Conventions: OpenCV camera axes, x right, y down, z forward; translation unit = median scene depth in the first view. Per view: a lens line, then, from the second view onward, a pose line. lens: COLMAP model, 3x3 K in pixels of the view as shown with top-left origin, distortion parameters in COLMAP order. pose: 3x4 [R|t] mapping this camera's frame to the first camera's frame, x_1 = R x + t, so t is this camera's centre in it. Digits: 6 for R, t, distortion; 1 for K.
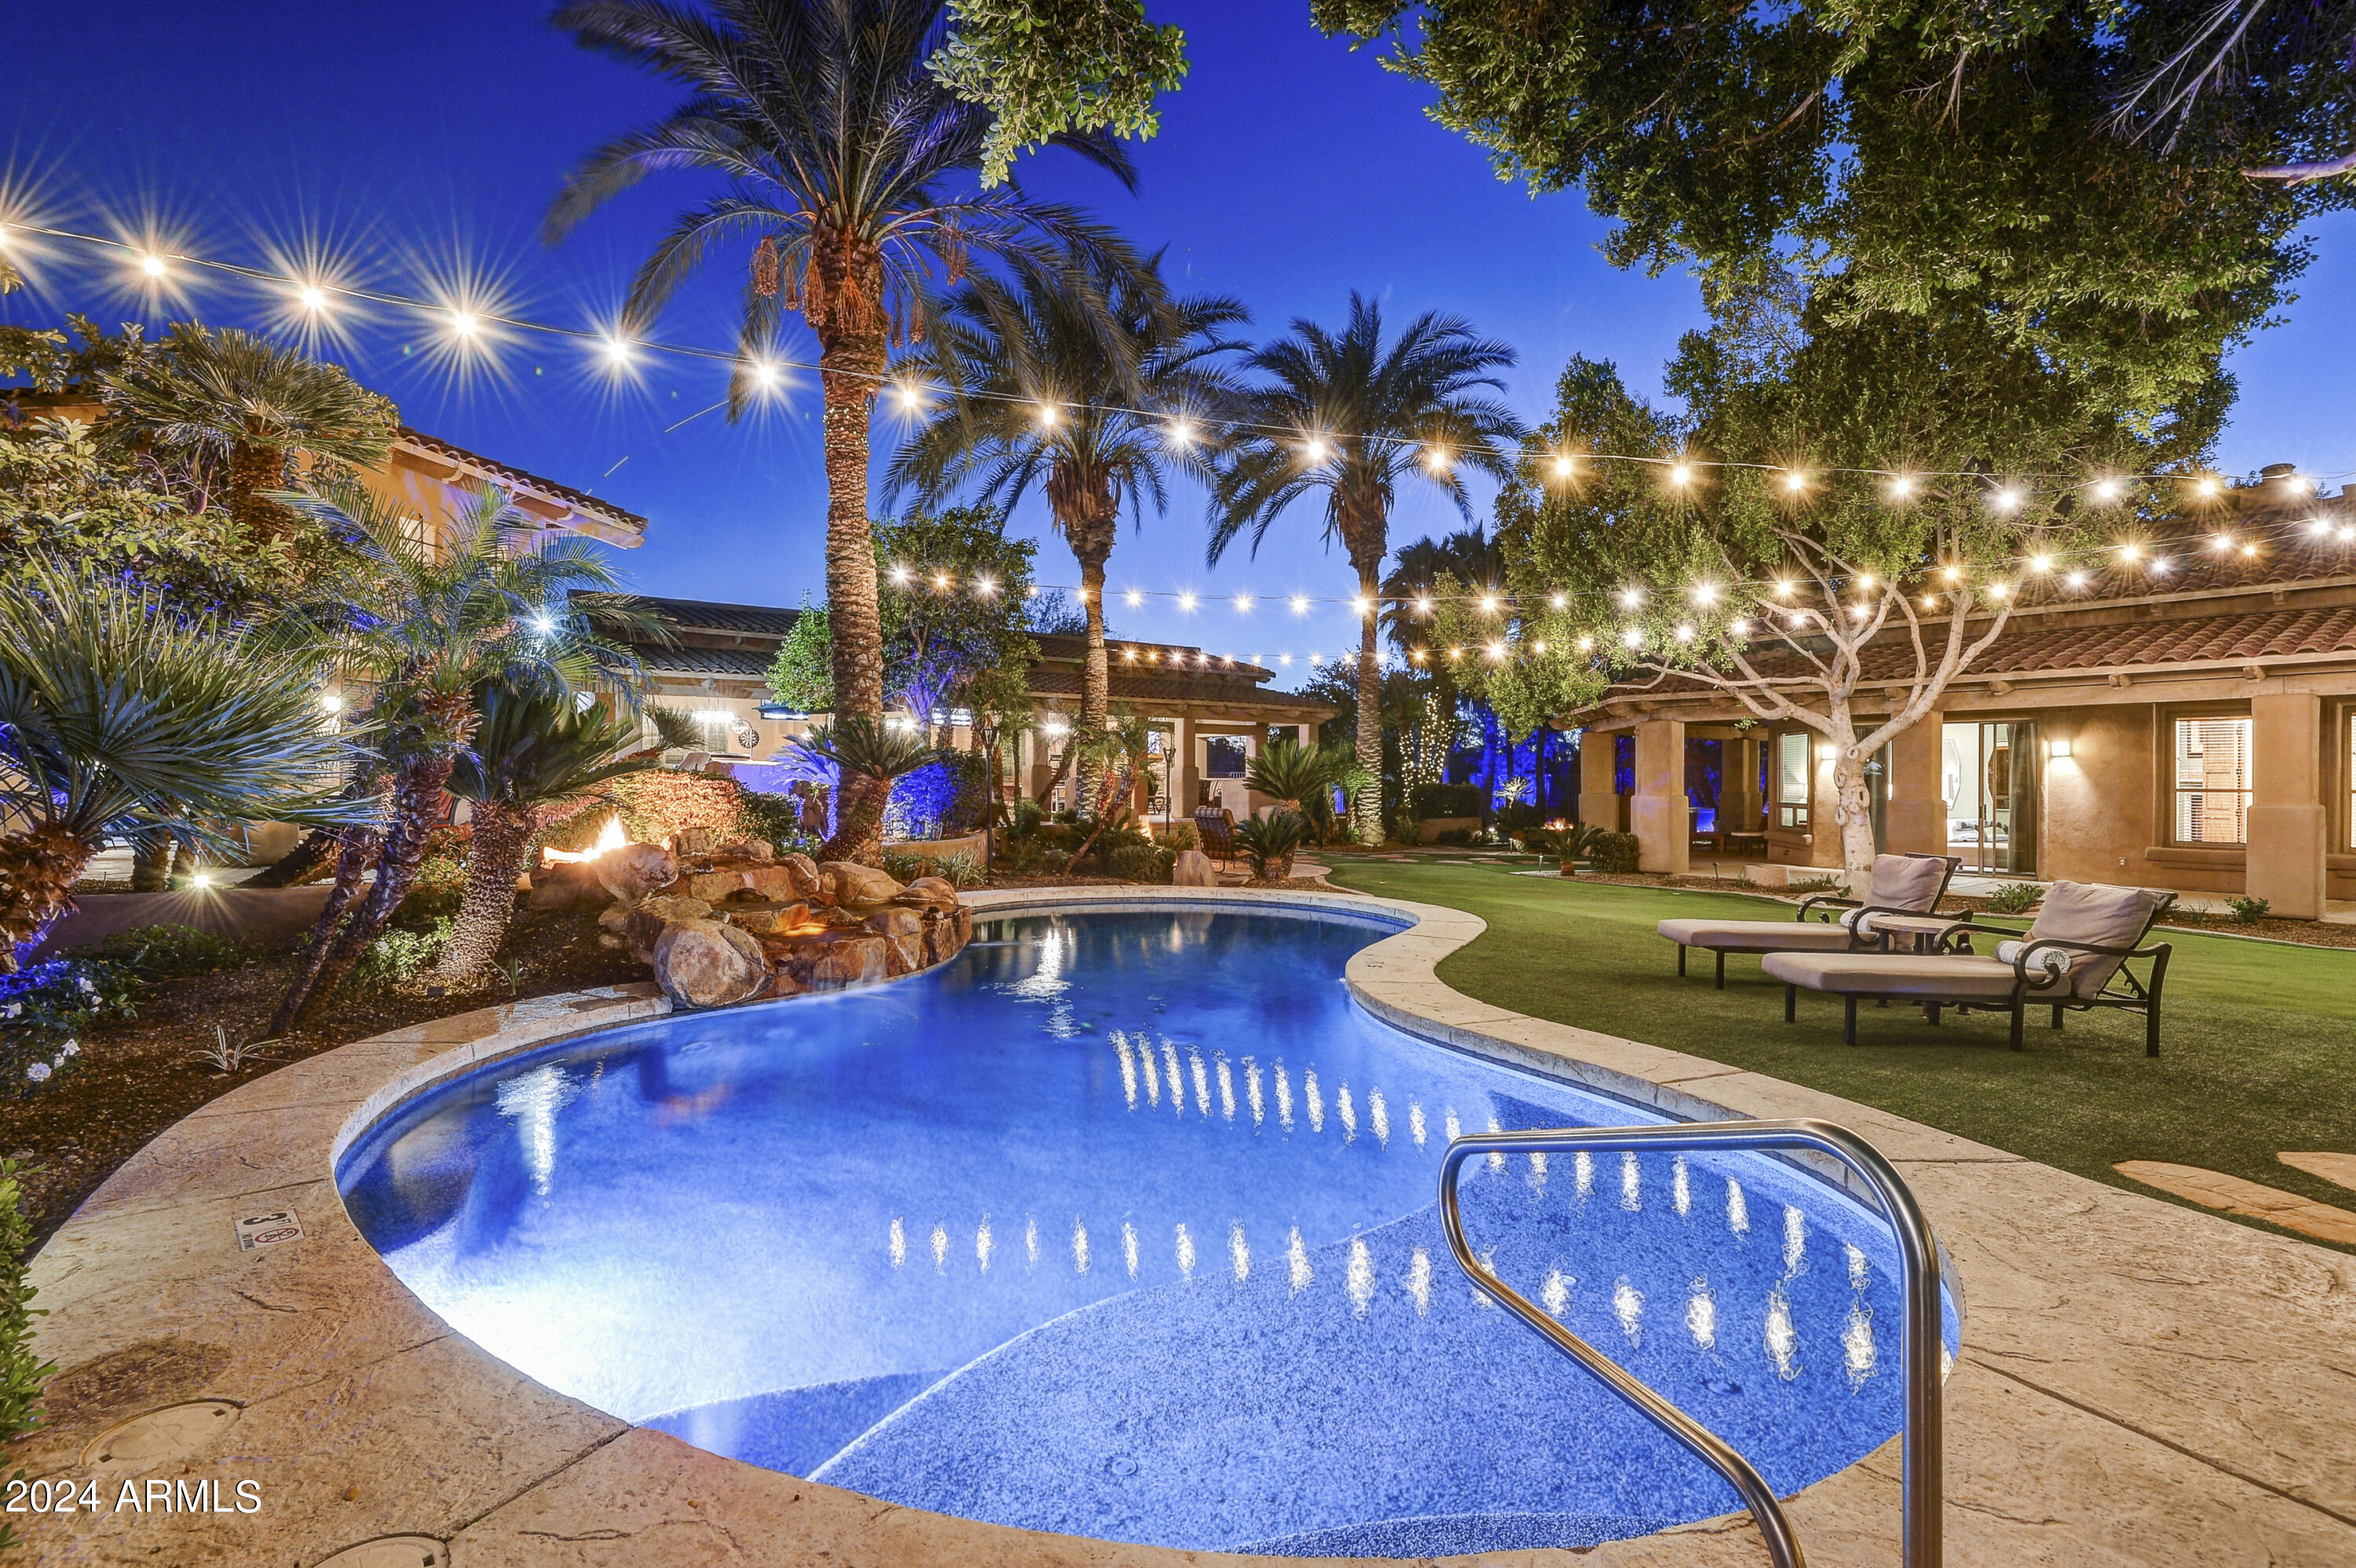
lens RADIAL K [[1104.3, 0, 1181.2], [0, 1104.3, 784.1], [0, 0, 1]] dist [-0.019374, -0.002193]
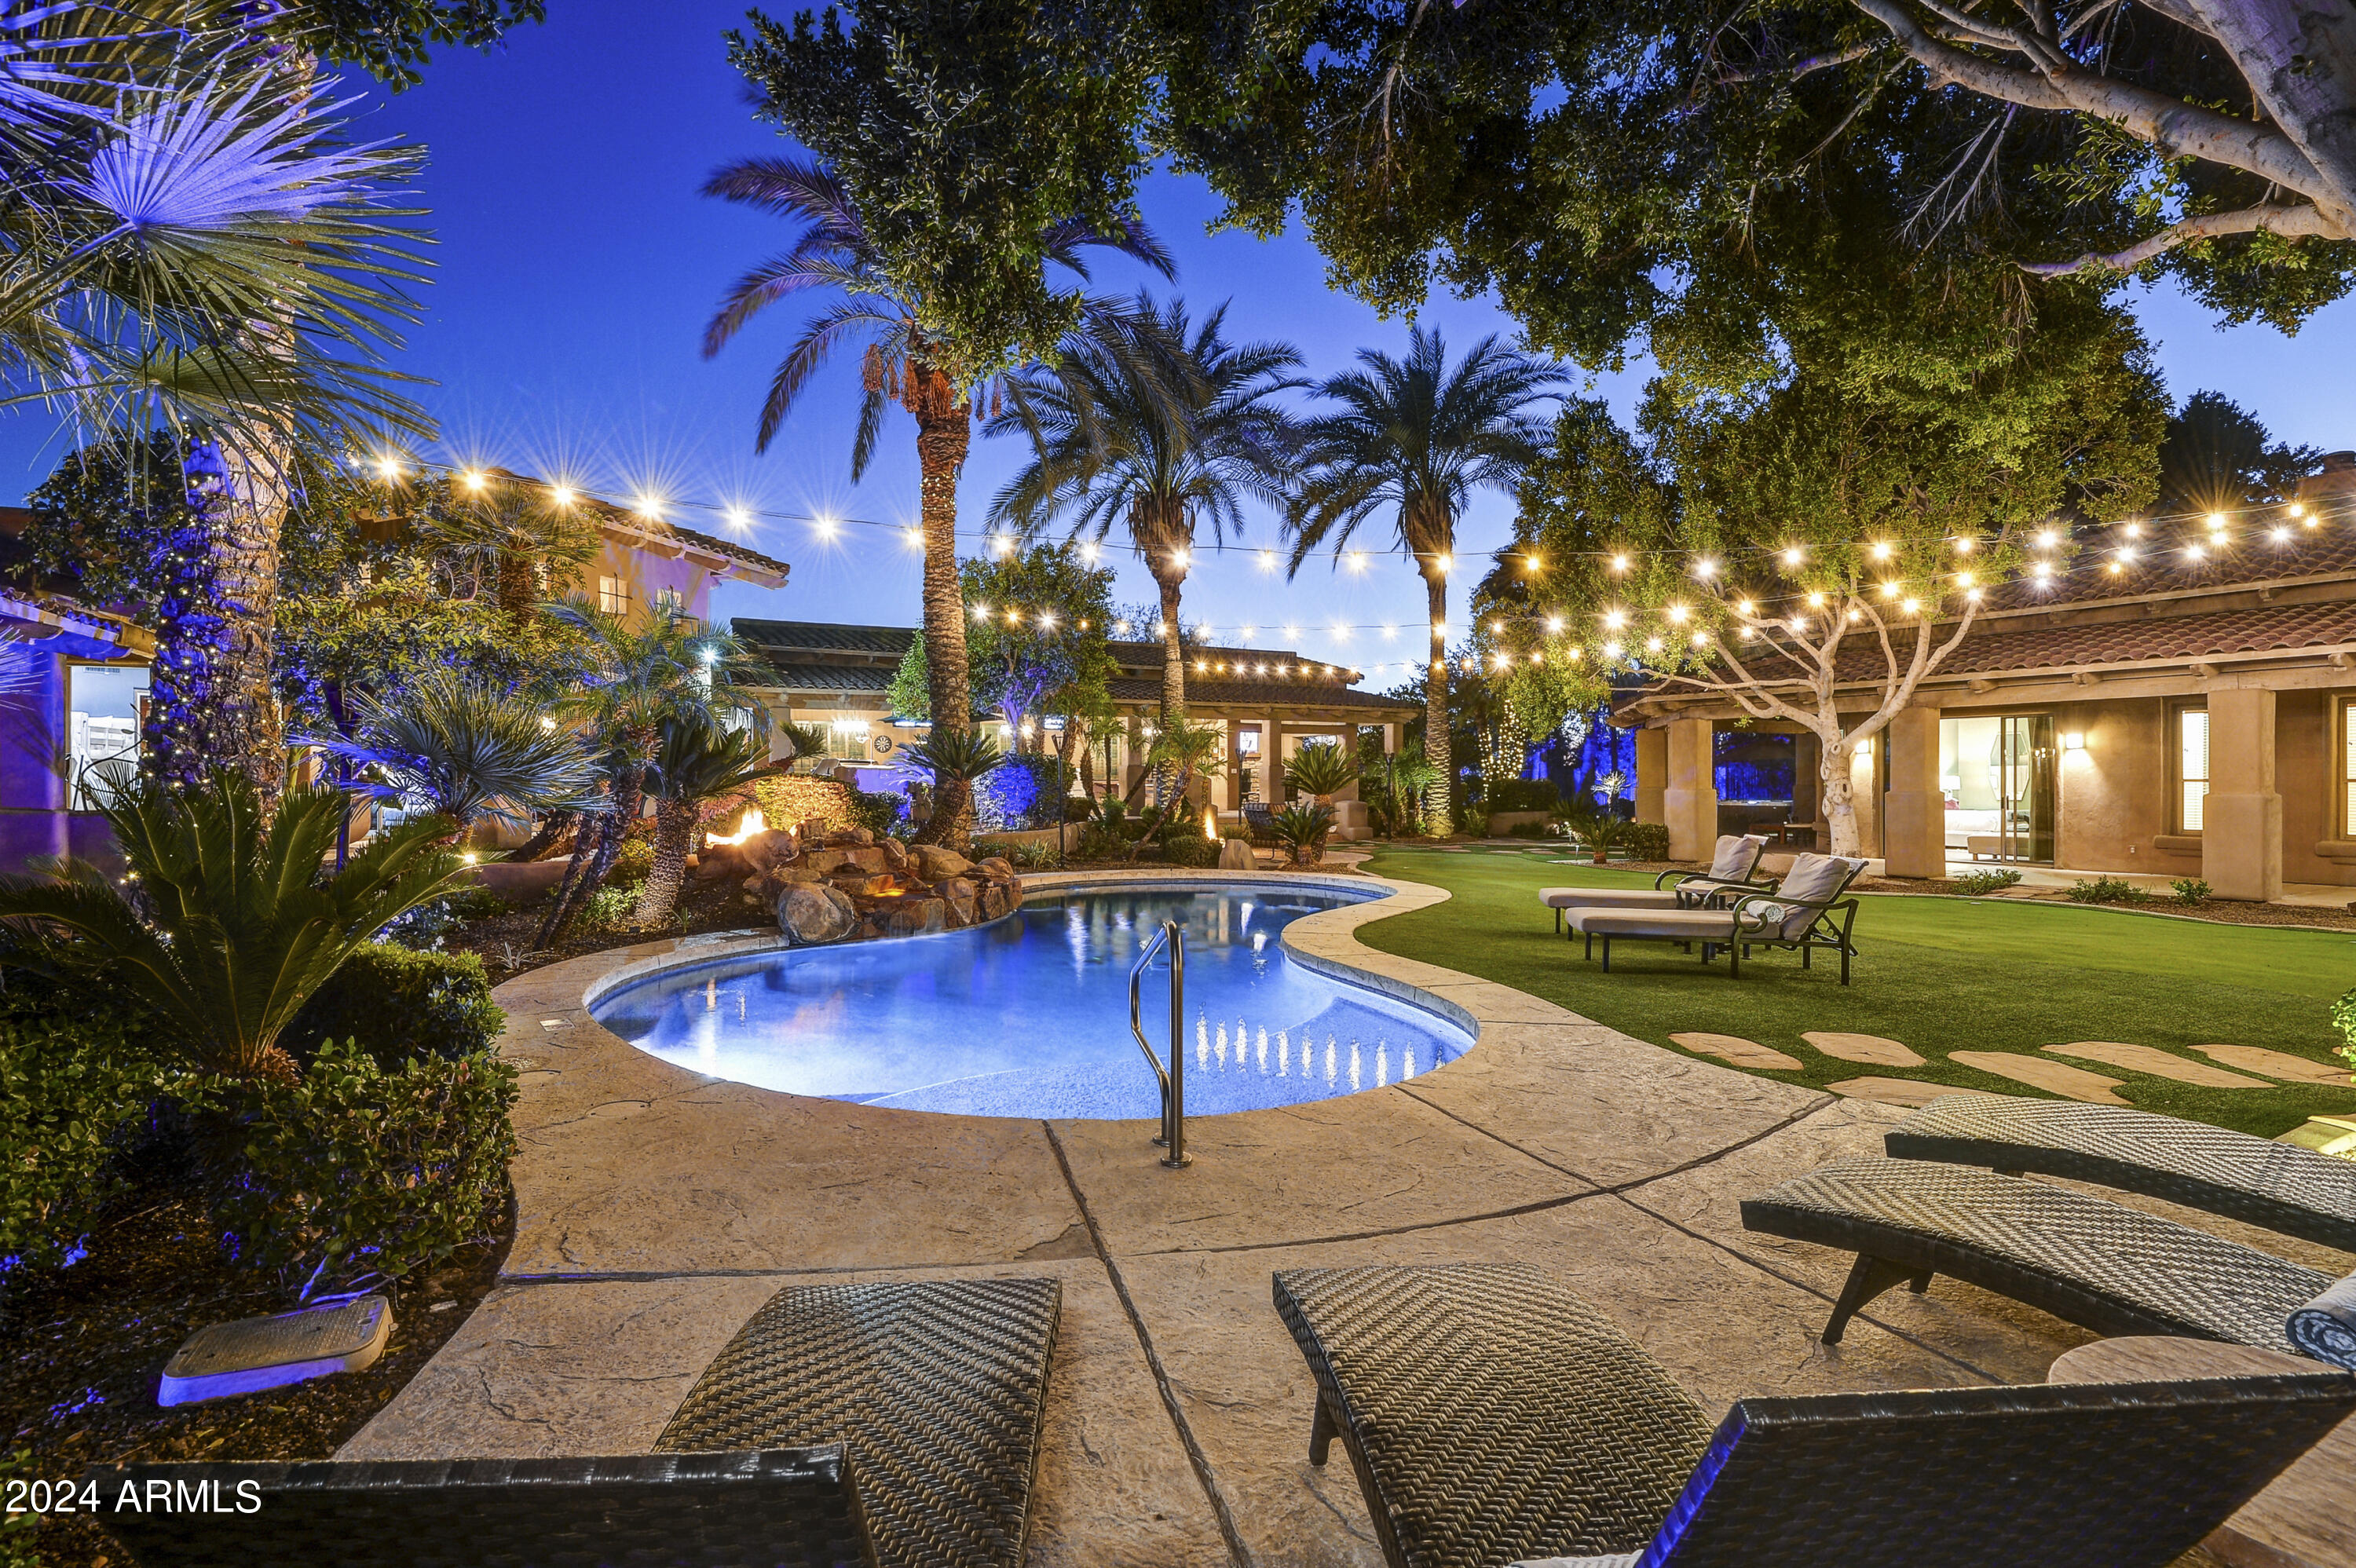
lens RADIAL K [[1104.3, 0, 1172.9], [0, 1104.3, 783.9], [0, 0, 1]] dist [-0.019374, -0.002193]
pose [[0.991055, -0.007407, -0.133250, 0.109275], [0.007760, 0.999968, 0.002130, -0.000726], [0.133230, -0.003145, 0.991080, -0.171732]]
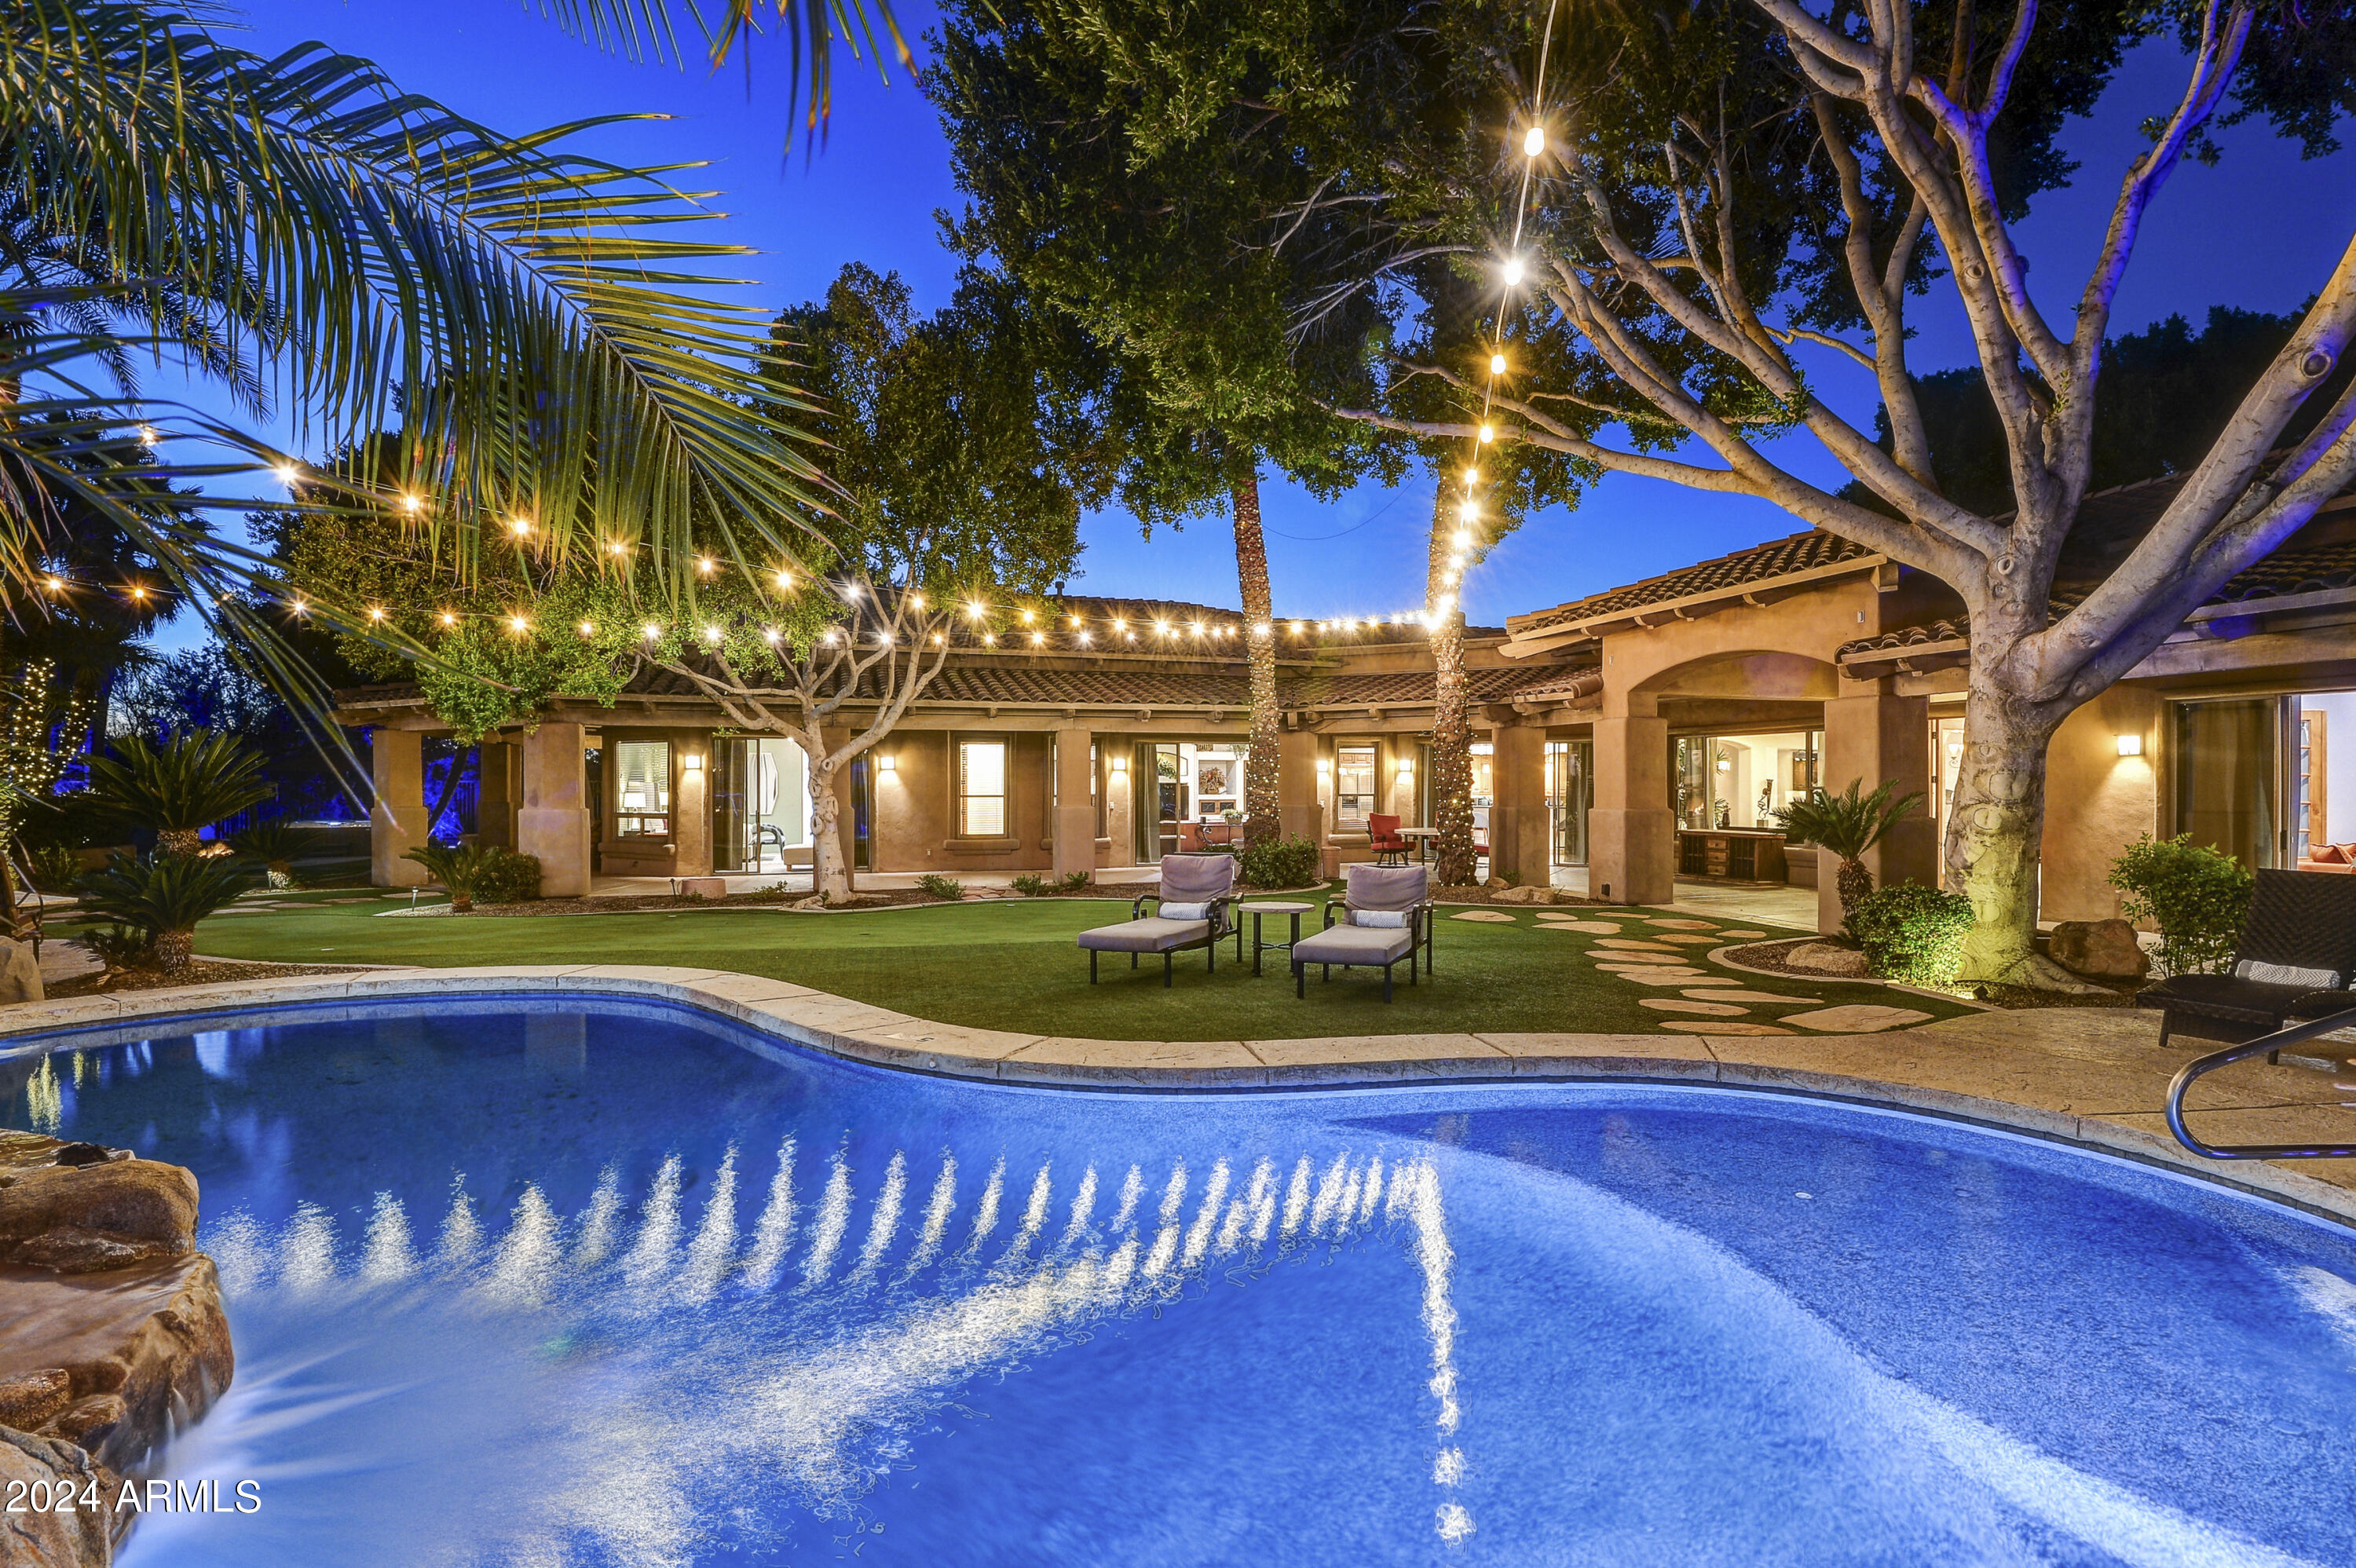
lens RADIAL K [[1104.3, 0, 1159.4], [0, 1104.3, 785.4], [0, 0, 1]] dist [-0.019374, -0.002193]
pose [[0.333936, -0.002189, 0.942593, -0.300684], [0.006375, 0.999980, 0.000063, -0.006429], [-0.942574, 0.005988, 0.333943, 0.352255]]
